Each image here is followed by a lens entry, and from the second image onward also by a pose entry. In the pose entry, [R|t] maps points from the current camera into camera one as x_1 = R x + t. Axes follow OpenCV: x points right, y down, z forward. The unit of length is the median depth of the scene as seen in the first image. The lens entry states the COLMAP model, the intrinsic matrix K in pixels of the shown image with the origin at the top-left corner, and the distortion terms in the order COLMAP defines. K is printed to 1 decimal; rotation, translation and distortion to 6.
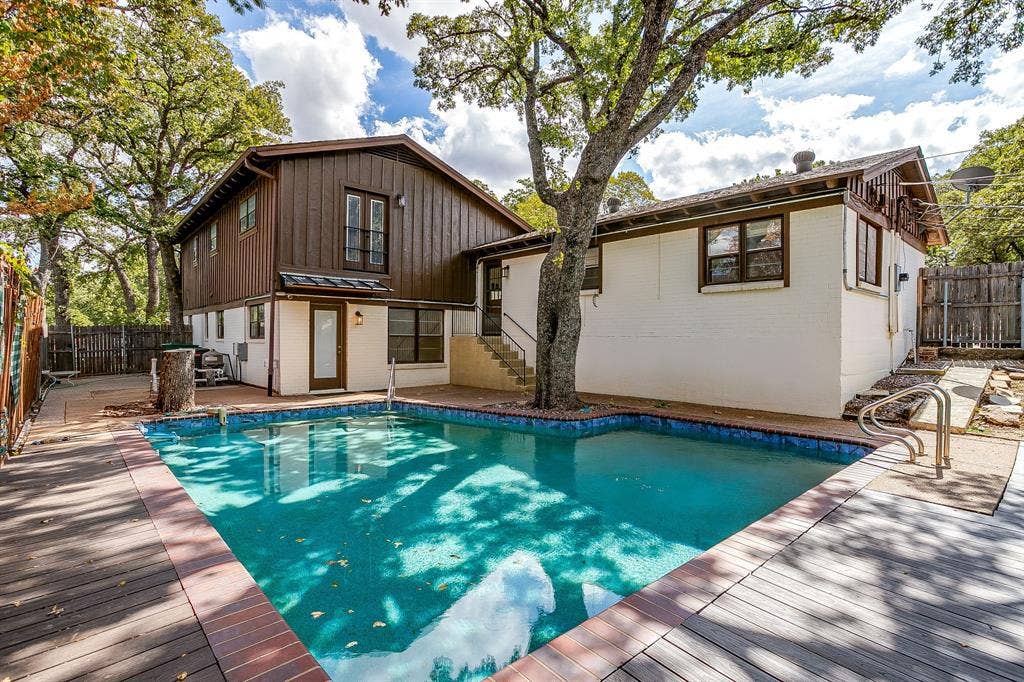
lens RADIAL K [[494.9, 0, 507.8], [0, 494.9, 338.6], [0, 0, 1]] dist [-0.060125, 0.035930]
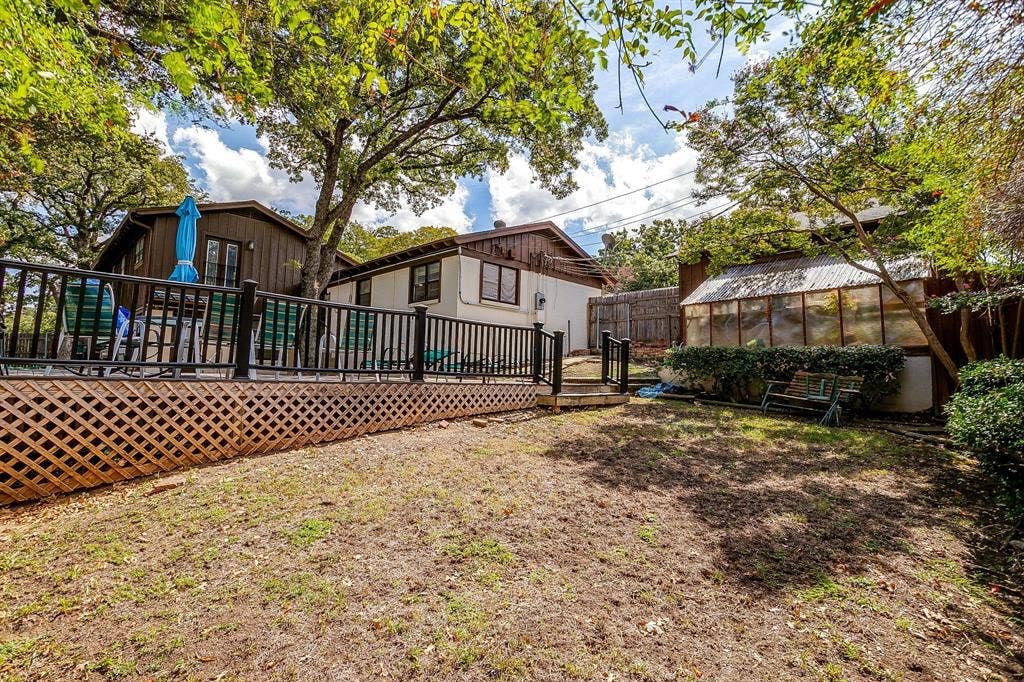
lens RADIAL K [[494.9, 0, 507.8], [0, 494.9, 338.6], [0, 0, 1]] dist [-0.060125, 0.035930]
pose [[0.998461, 0.020499, 0.051533, 0.464998], [-0.015989, 0.996128, -0.086445, 0.101631], [-0.053106, 0.085488, 0.994923, -0.432906]]
